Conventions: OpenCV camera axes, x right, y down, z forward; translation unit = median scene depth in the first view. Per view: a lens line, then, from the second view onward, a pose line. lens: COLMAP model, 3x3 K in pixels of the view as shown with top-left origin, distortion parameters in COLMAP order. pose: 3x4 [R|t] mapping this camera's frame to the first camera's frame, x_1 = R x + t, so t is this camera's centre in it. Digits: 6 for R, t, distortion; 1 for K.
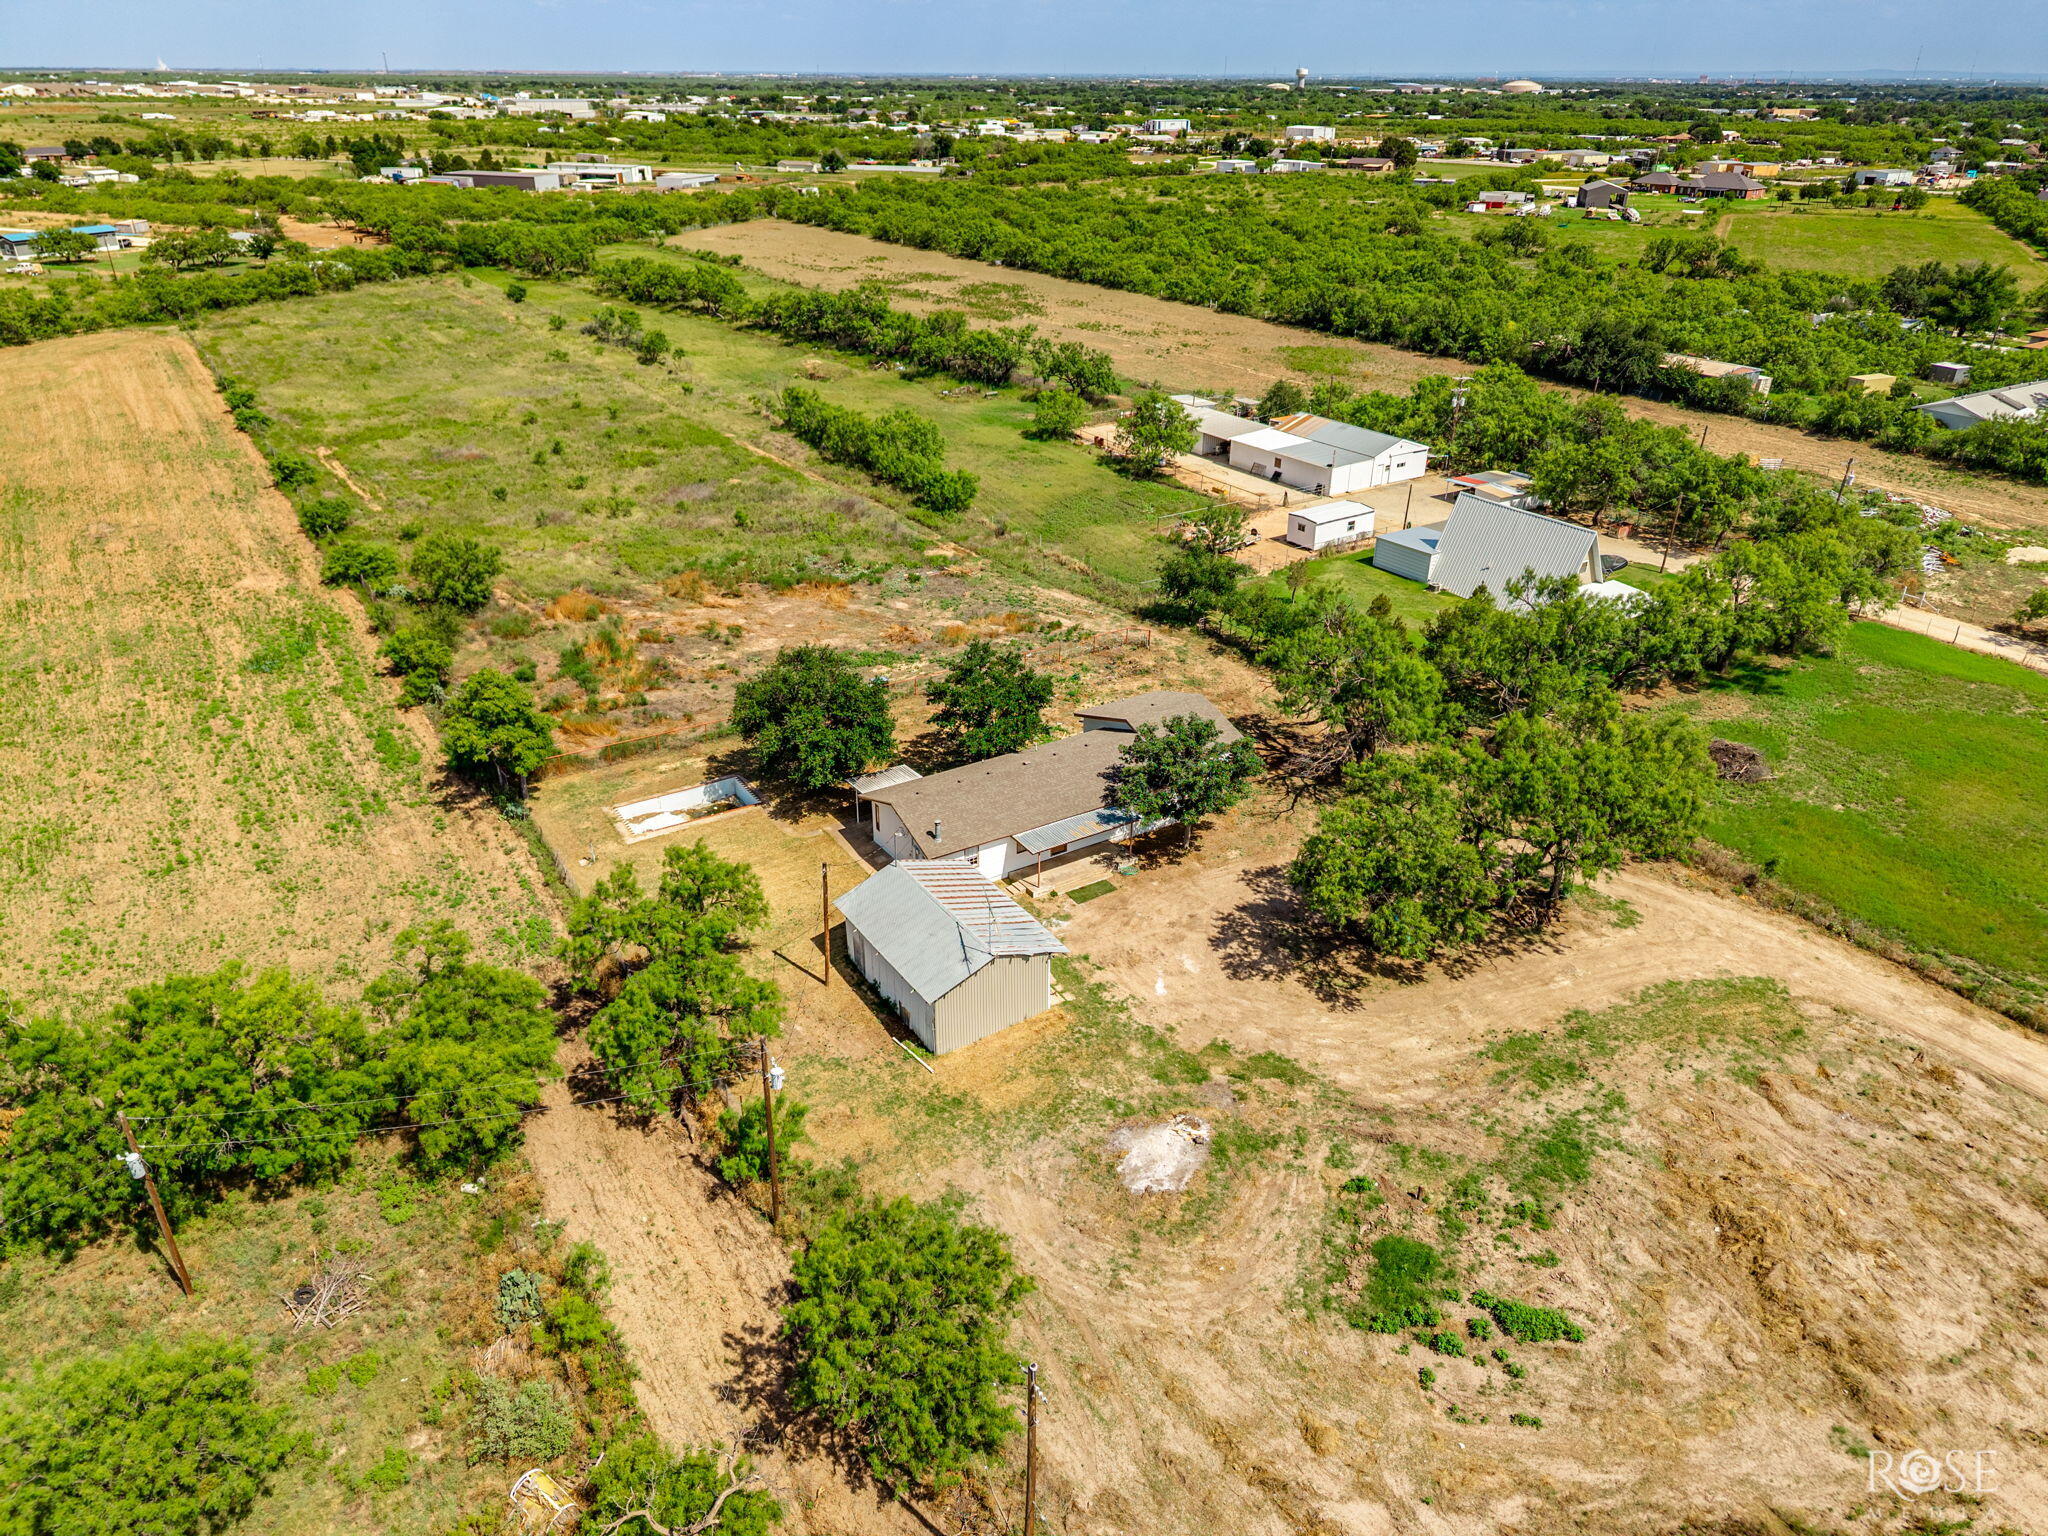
lens RADIAL K [[1373.0, 0, 1029.1], [0, 1373.0, 771.0], [0, 0, 1]] dist [0.010573, -0.002725]
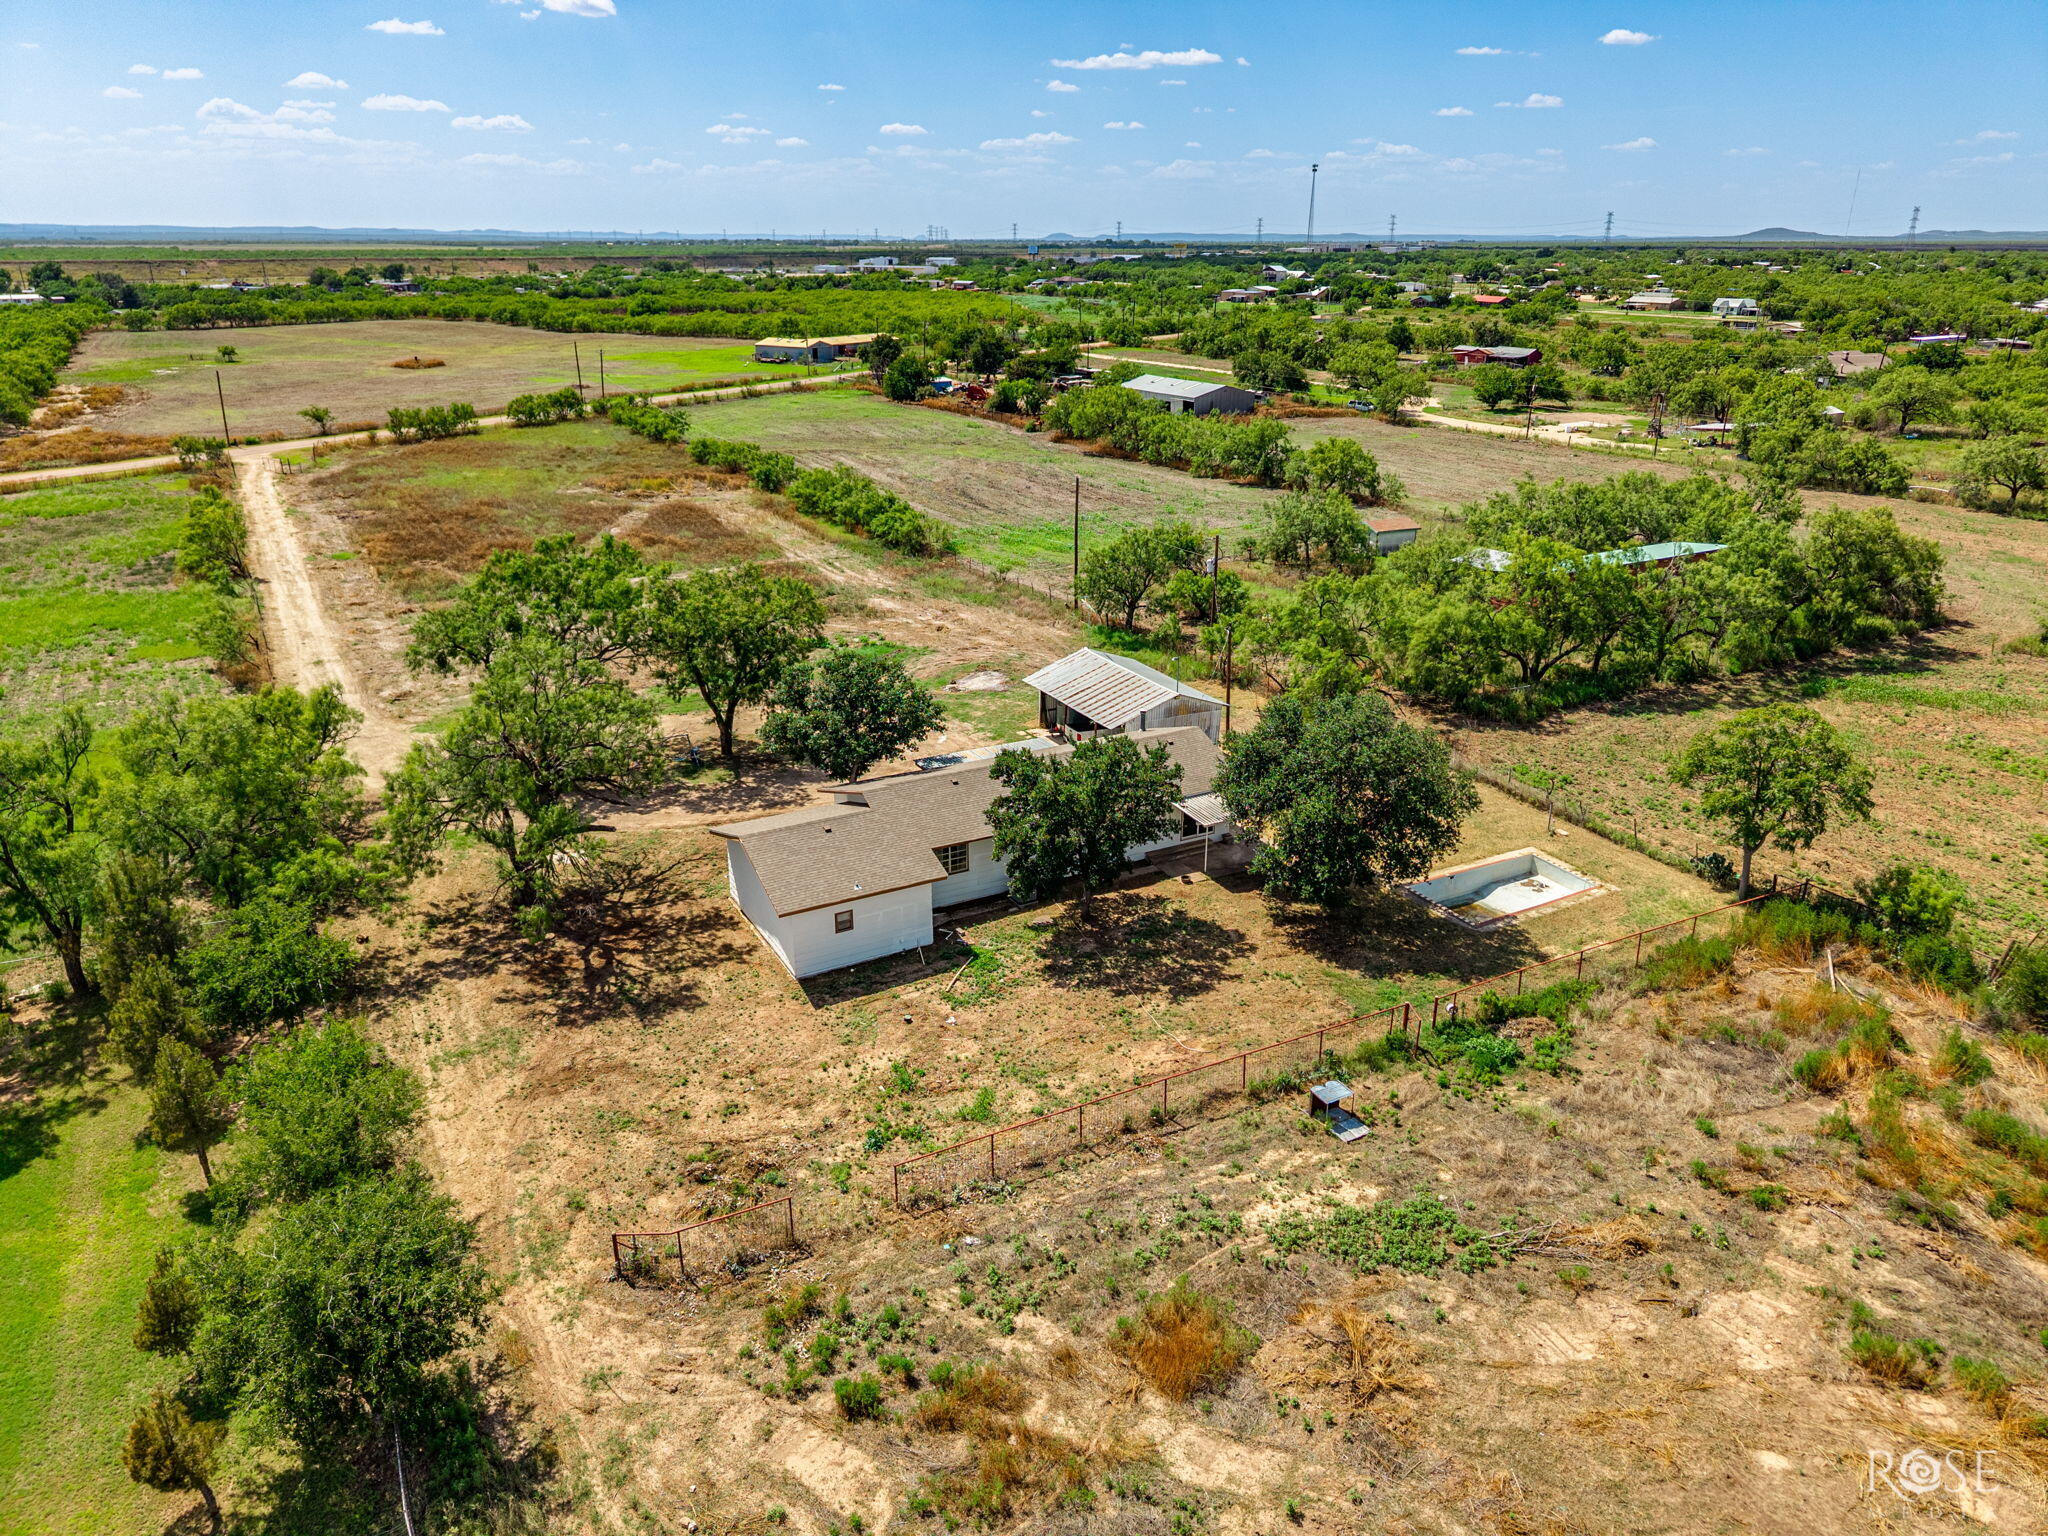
lens RADIAL K [[1377.1, 0, 1029.5], [0, 1377.1, 762.4], [0, 0, 1]] dist [0.009592, -0.001957]
pose [[-0.997338, -0.037157, 0.062739, -0.012212], [0.021532, 0.671971, 0.740265, -0.168437], [-0.069665, 0.739645, -0.669382, 0.436670]]
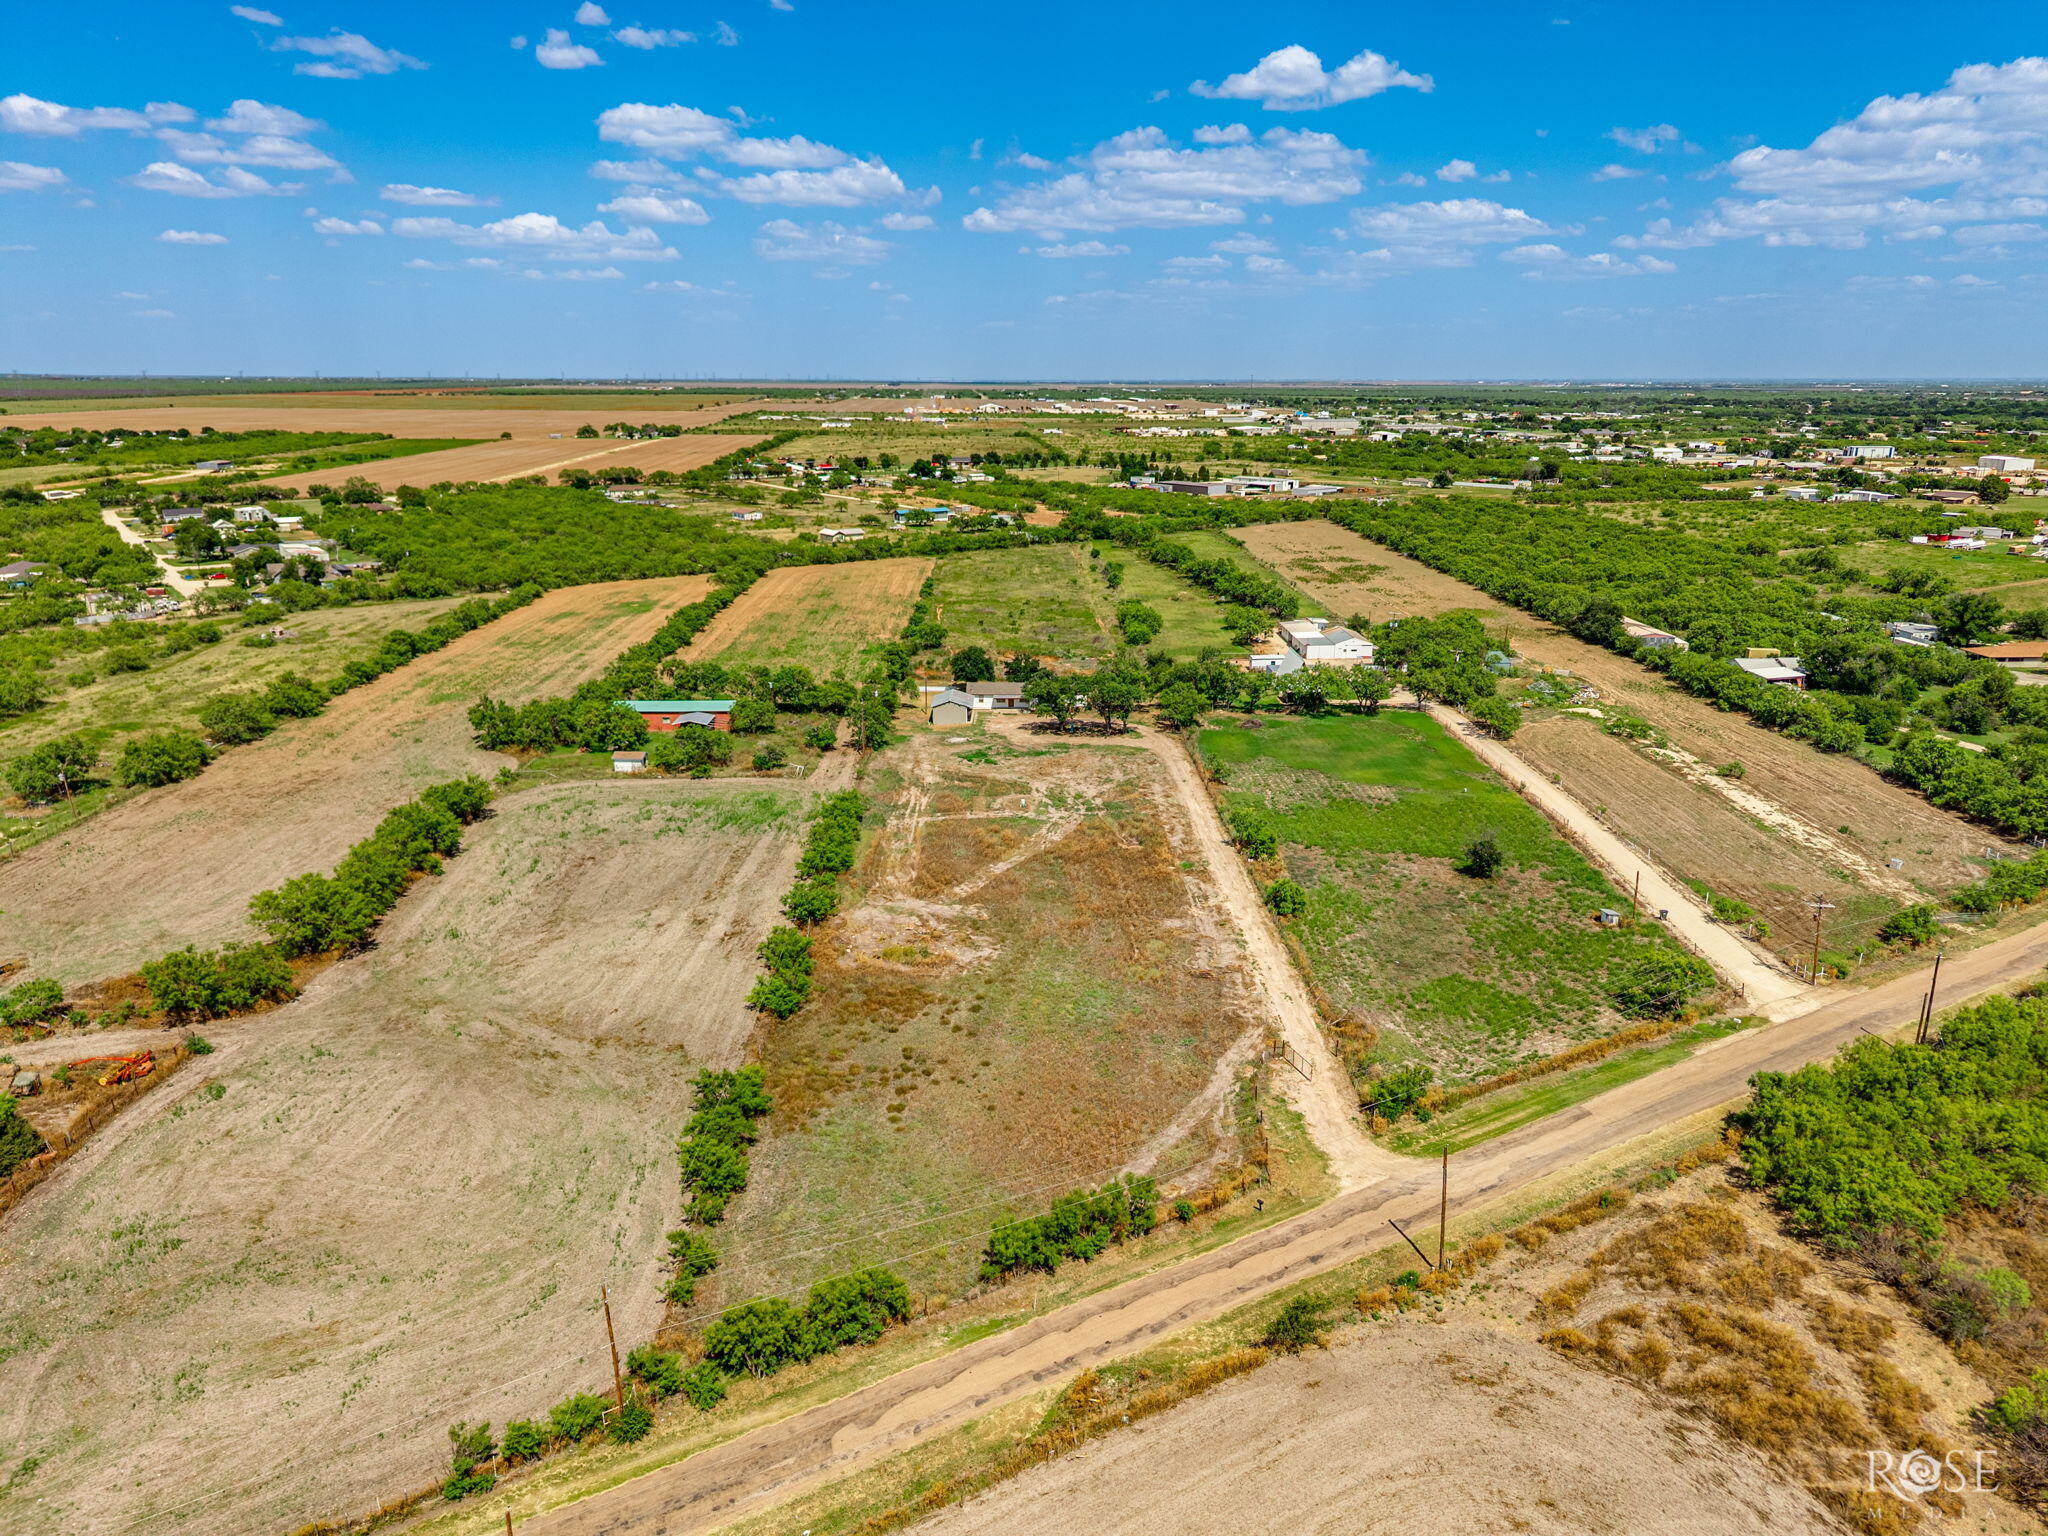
lens RADIAL K [[1364.8, 0, 1031.5], [0, 1364.8, 786.0], [0, 0, 1]] dist [0.028980, -0.033106]
pose [[0.842449, 0.150156, -0.517430, 0.513889], [-0.240951, 0.963988, -0.112557, 0.172560], [0.481895, 0.219498, 0.848291, -0.500104]]
